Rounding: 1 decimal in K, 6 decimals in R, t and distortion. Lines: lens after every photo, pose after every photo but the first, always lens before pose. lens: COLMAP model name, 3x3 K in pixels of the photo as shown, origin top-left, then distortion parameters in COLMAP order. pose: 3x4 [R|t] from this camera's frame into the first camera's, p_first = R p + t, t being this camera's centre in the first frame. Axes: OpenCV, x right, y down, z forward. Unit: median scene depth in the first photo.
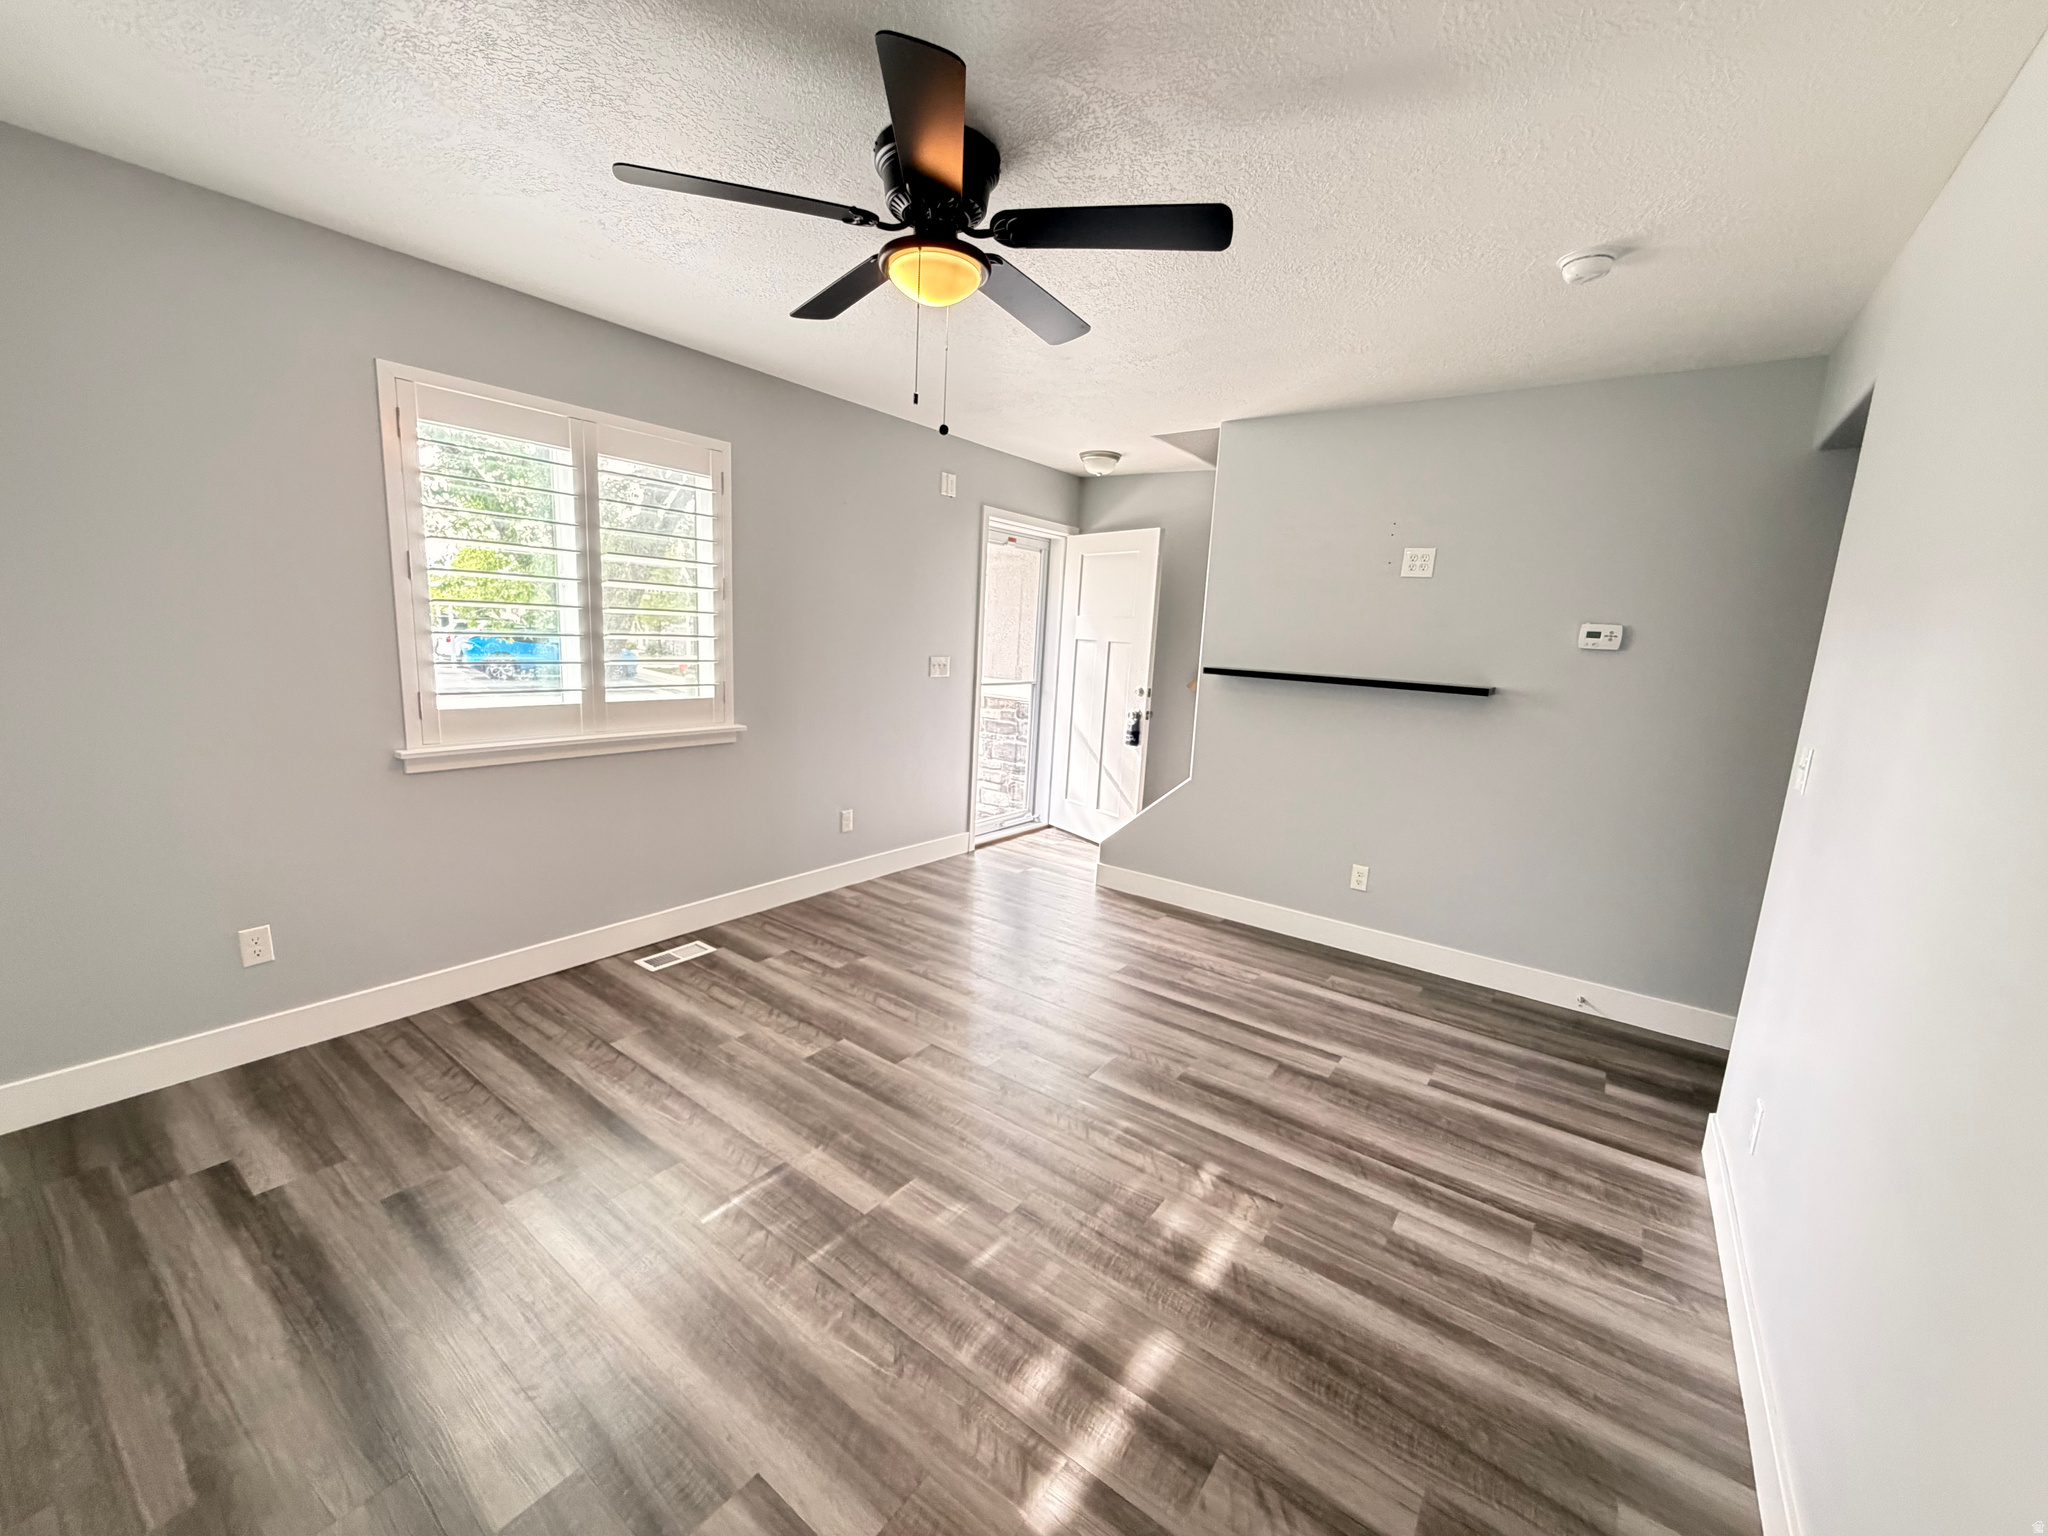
lens RADIAL K [[809.5, 0, 1024.0], [0, 809.5, 768.0], [0, 0, 1]] dist [0.050101, -0.000153]
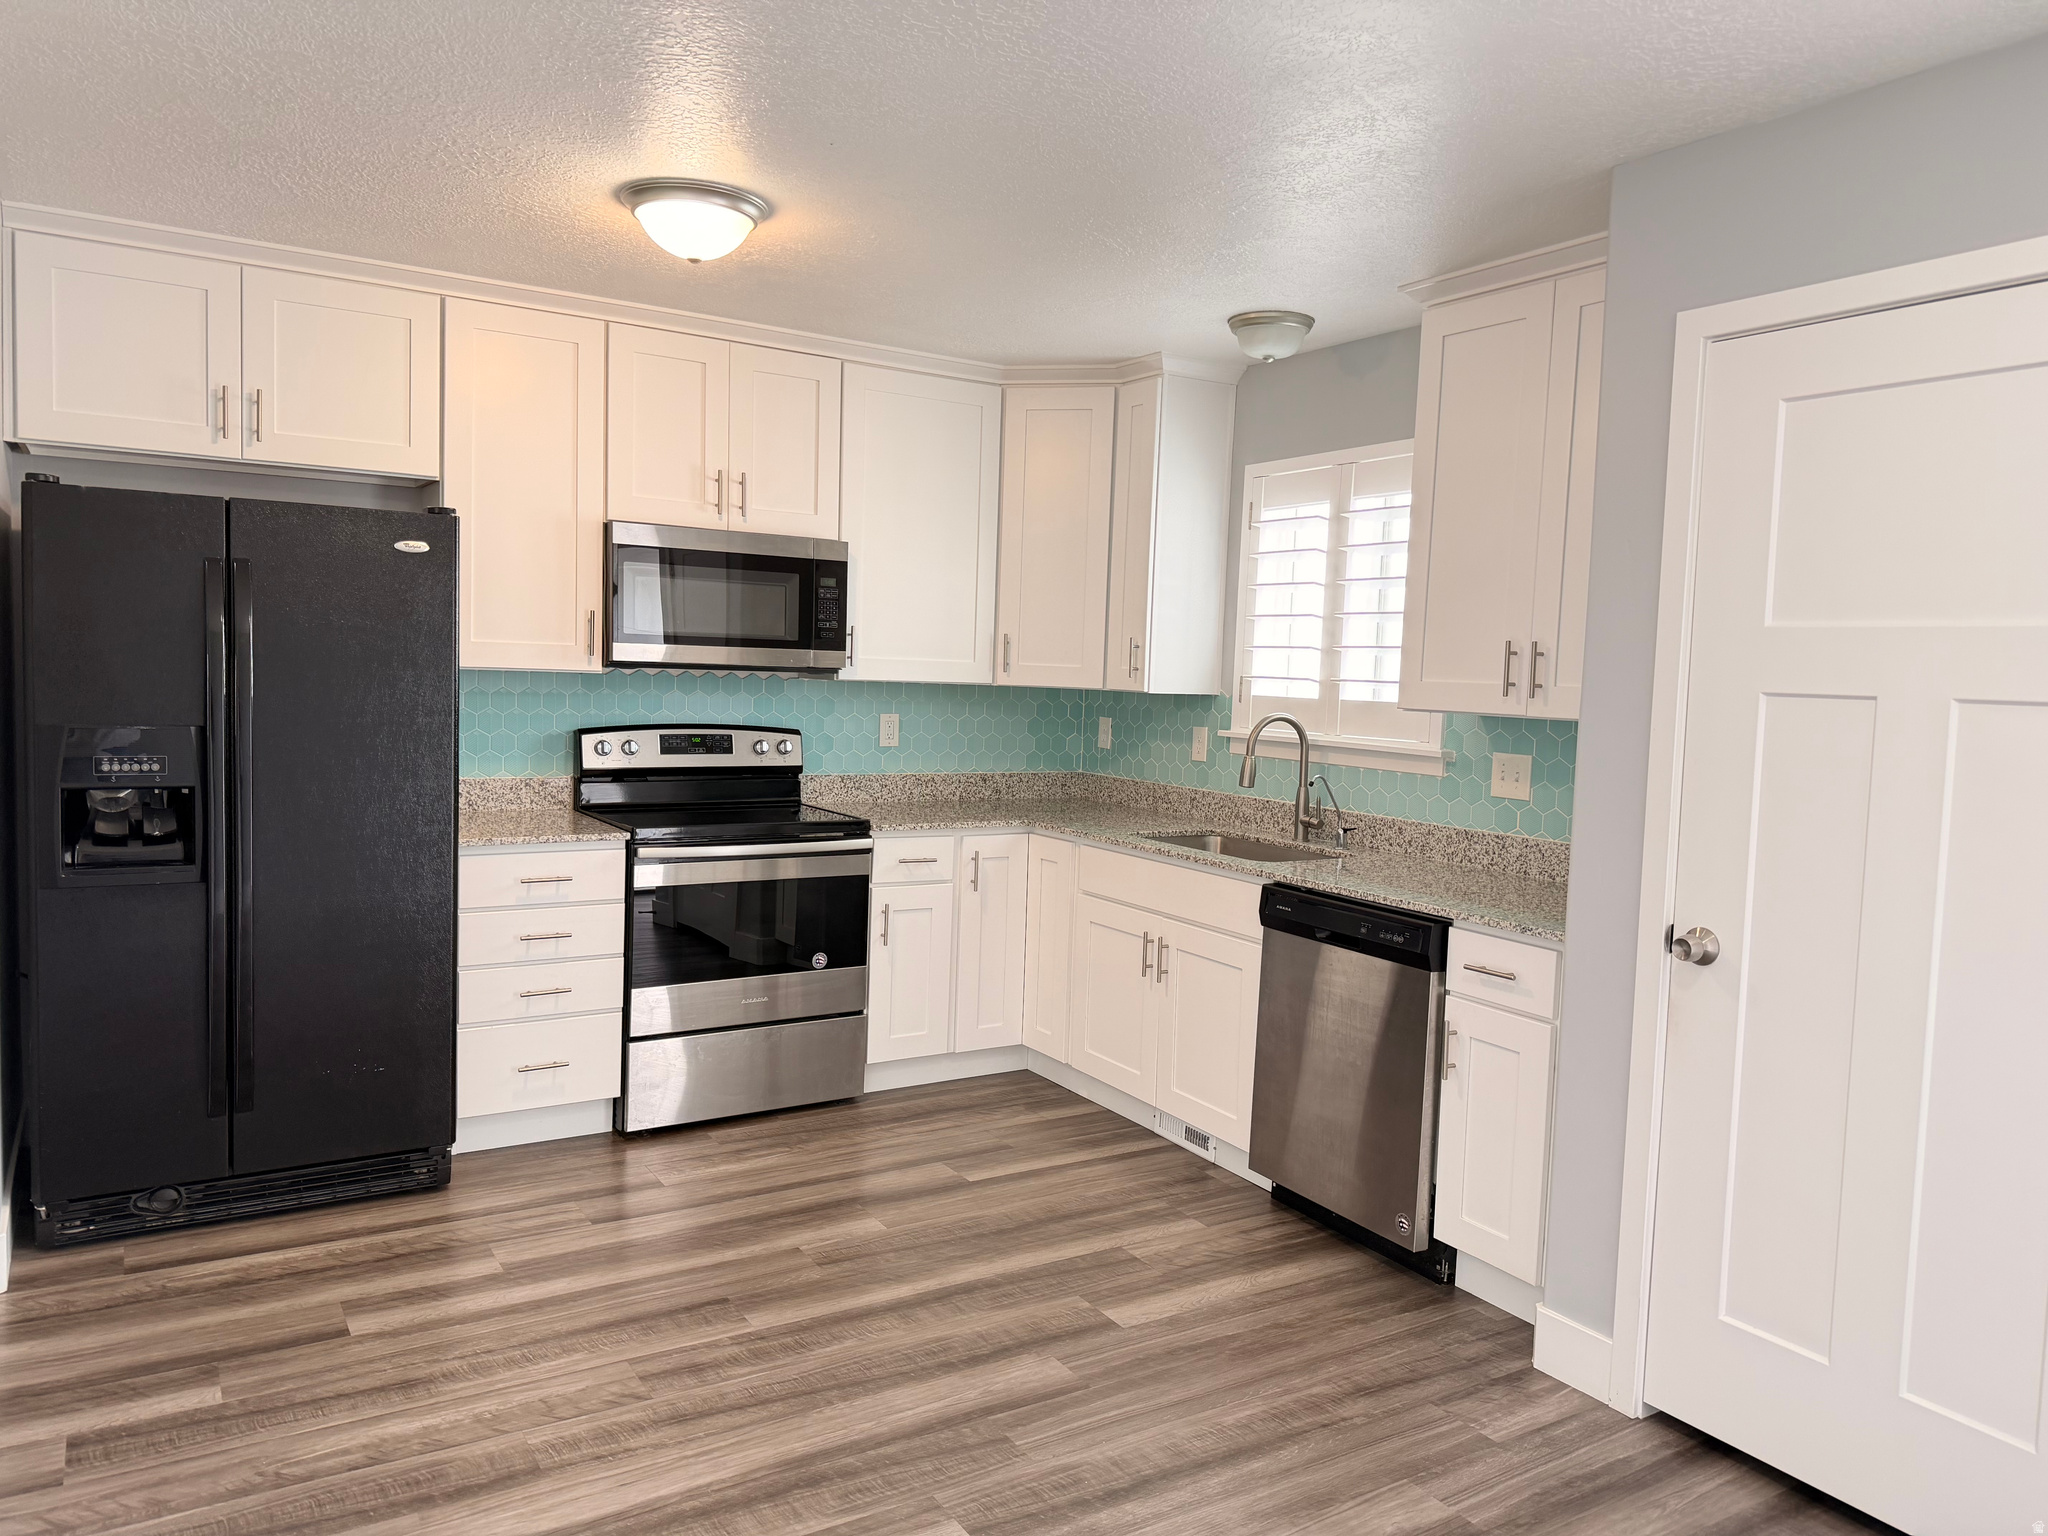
lens RADIAL K [[1433.9, 0, 1024.0], [0, 1433.9, 768.0], [0, 0, 1]] dist [0.083029, -0.048180]
pose [[0.378345, -0.115965, 0.918372, -0.150610], [0.132811, 0.988658, 0.070126, -0.011939], [-0.916088, 0.095438, 0.389455, 0.035097]]
